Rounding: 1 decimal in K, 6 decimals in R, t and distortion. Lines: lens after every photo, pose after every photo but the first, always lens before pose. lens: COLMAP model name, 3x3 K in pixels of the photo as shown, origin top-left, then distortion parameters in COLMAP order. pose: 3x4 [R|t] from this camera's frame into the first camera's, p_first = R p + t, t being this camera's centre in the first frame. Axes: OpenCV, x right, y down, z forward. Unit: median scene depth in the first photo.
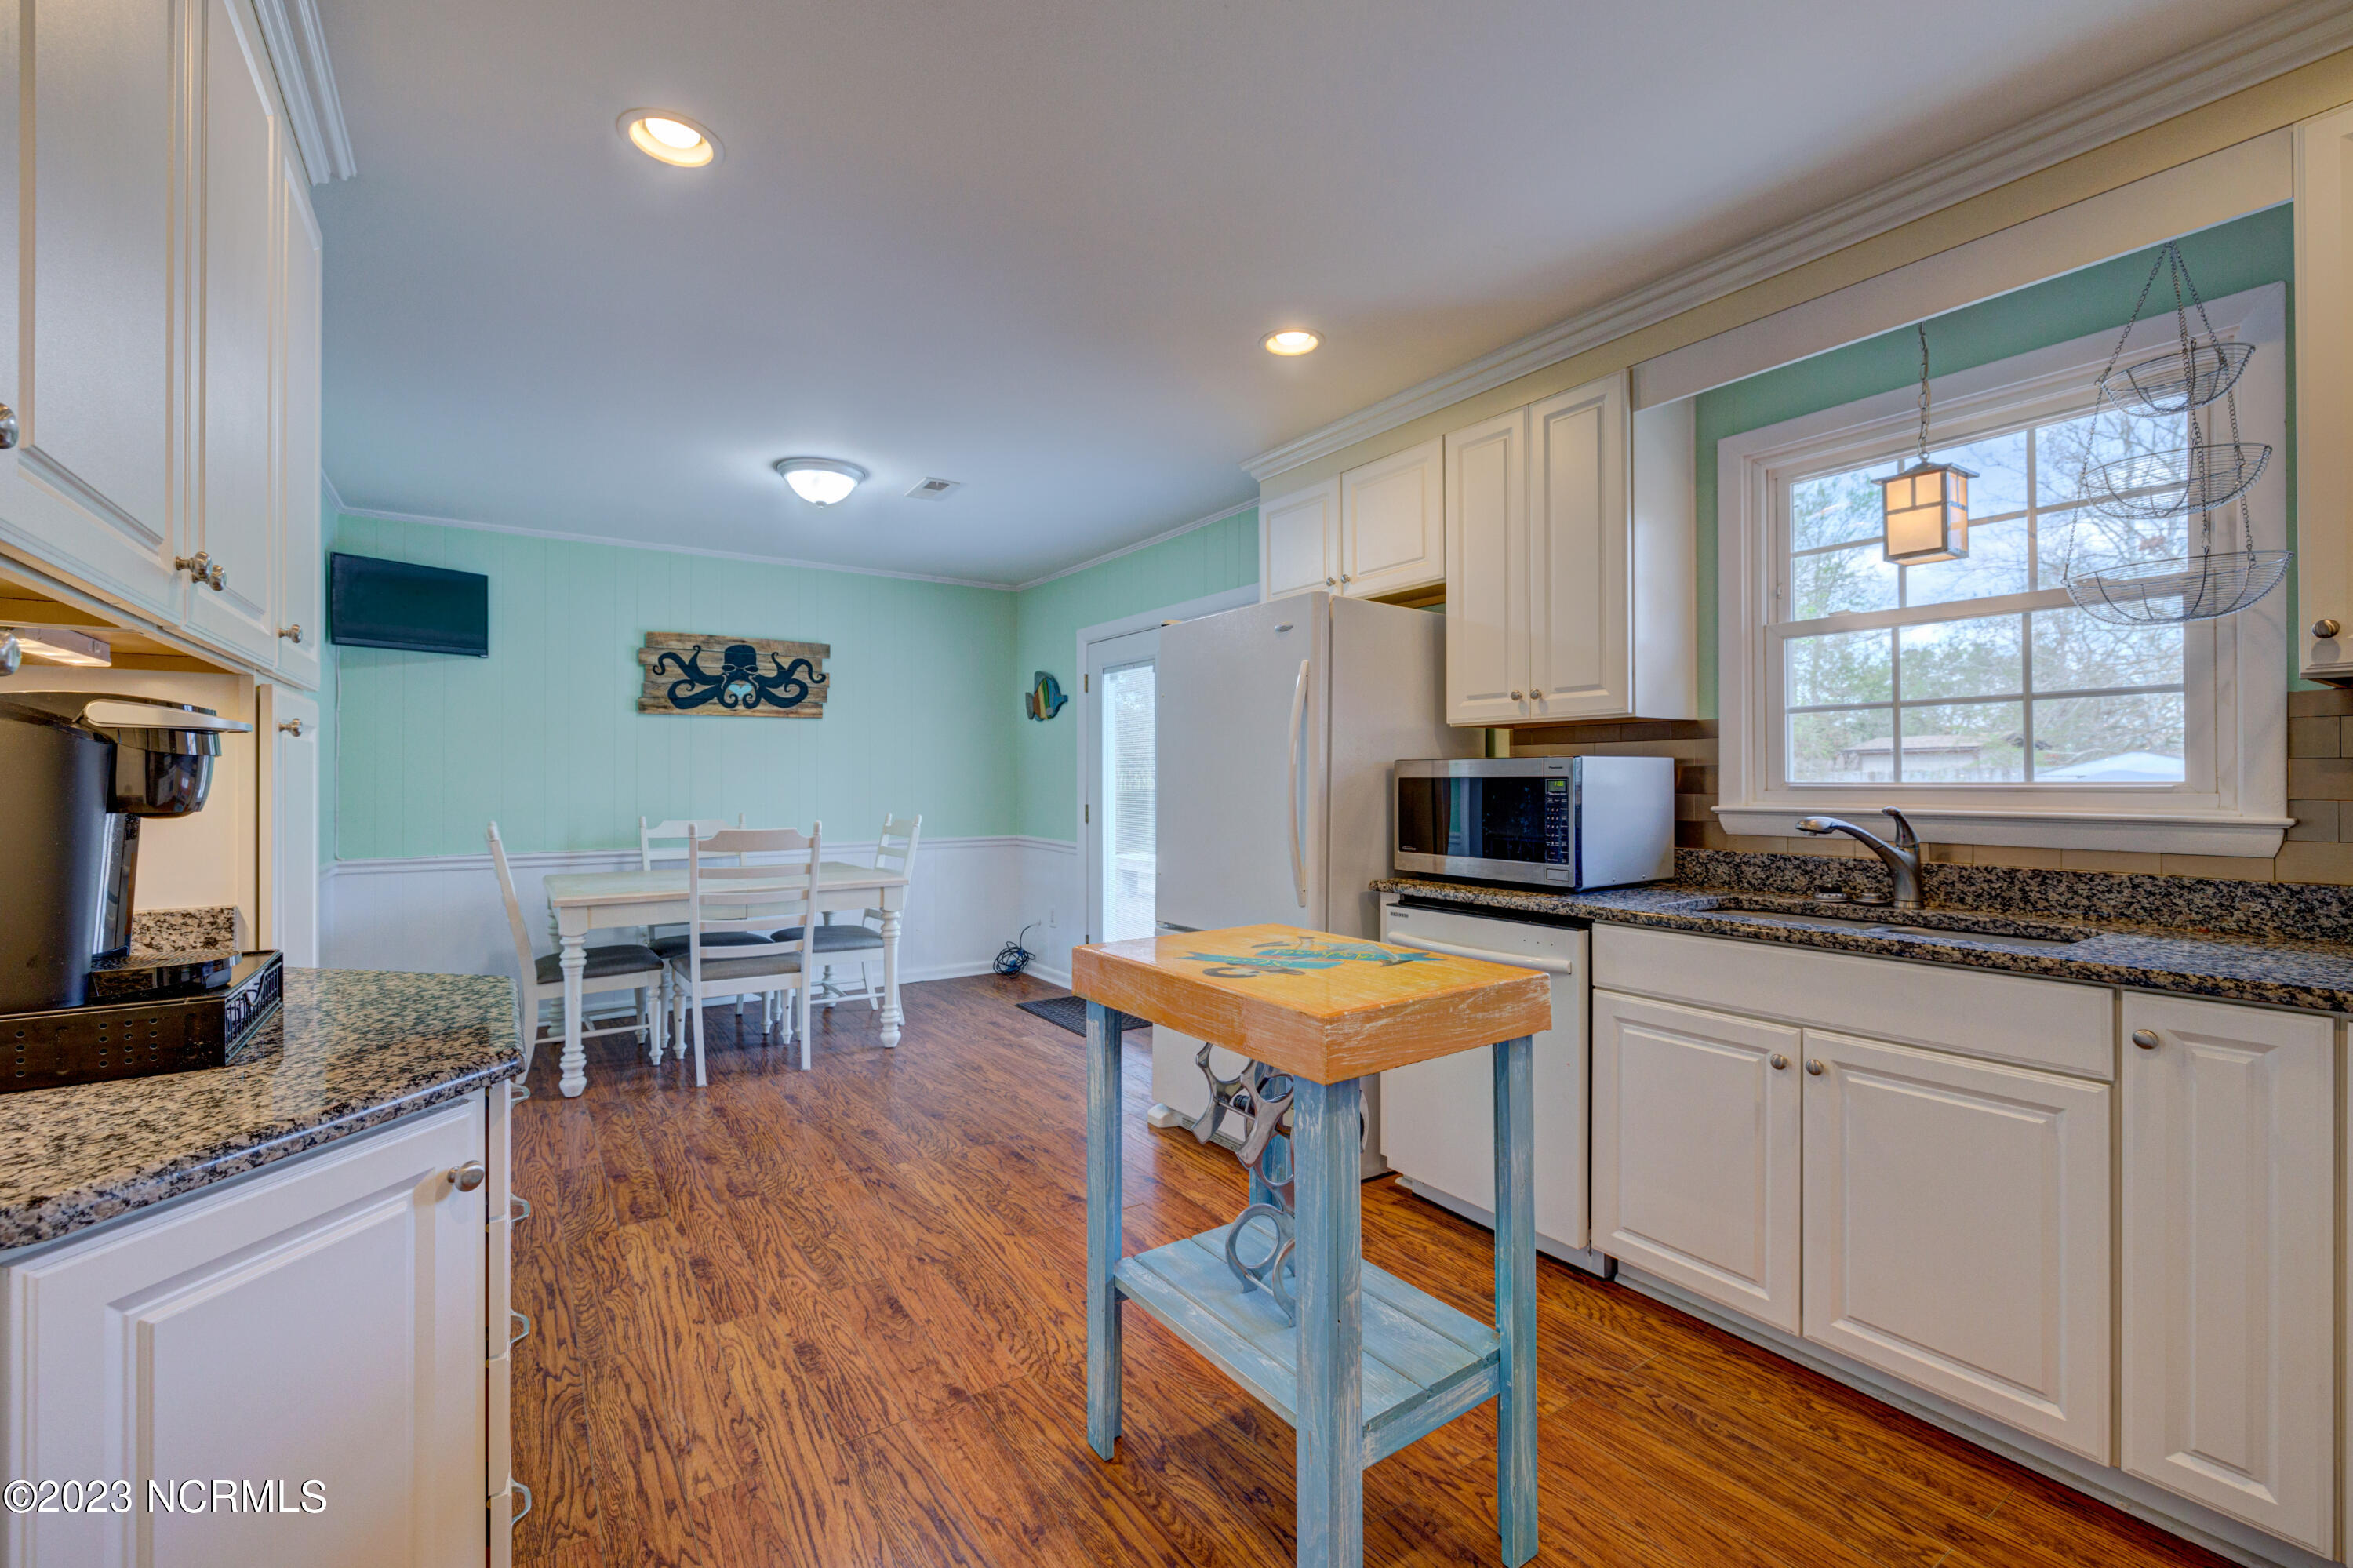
lens RADIAL K [[976.6, 0, 1157.4], [0, 976.6, 779.2], [0, 0, 1]] dist [0.003707, 0.000087]
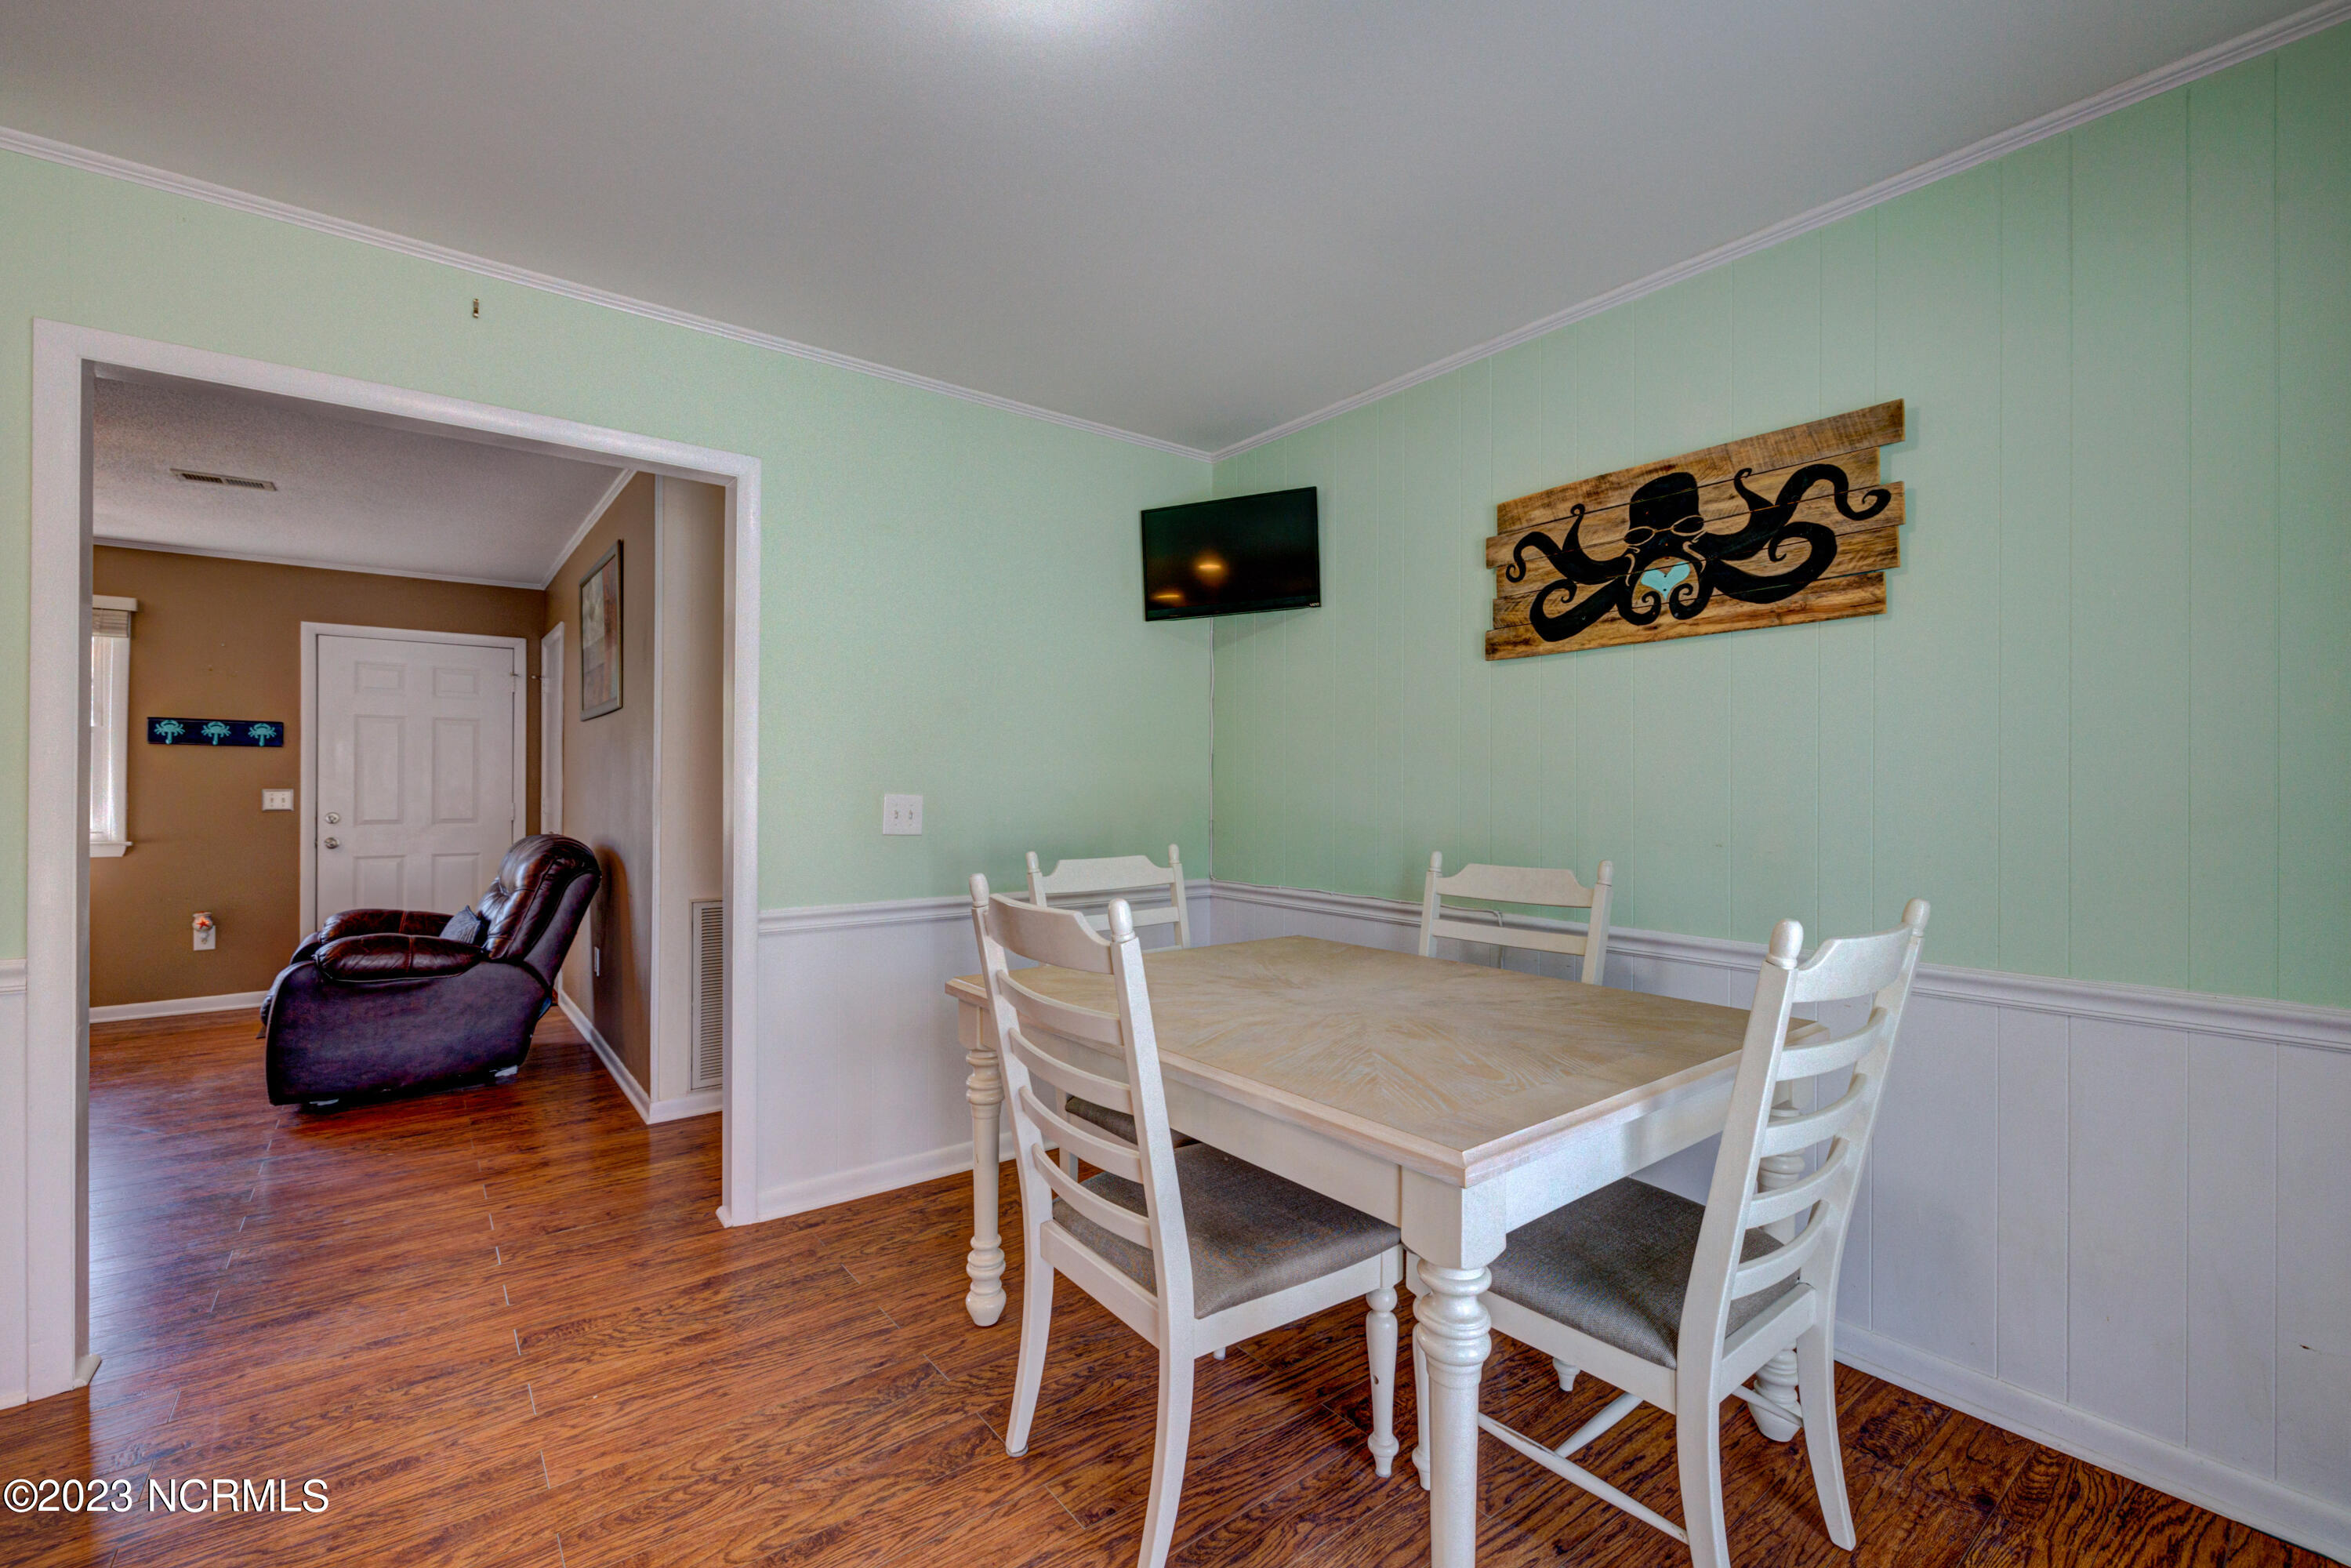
lens RADIAL K [[982.1, 0, 1174.1], [0, 982.1, 783.0], [0, 0, 1]] dist [0.001927, 0.000057]
pose [[0.073194, 0.000497, -0.997318, -0.000720], [-0.000137, 1.000000, 0.000488, 0.000404], [0.997318, 0.000101, 0.073194, 0.842134]]
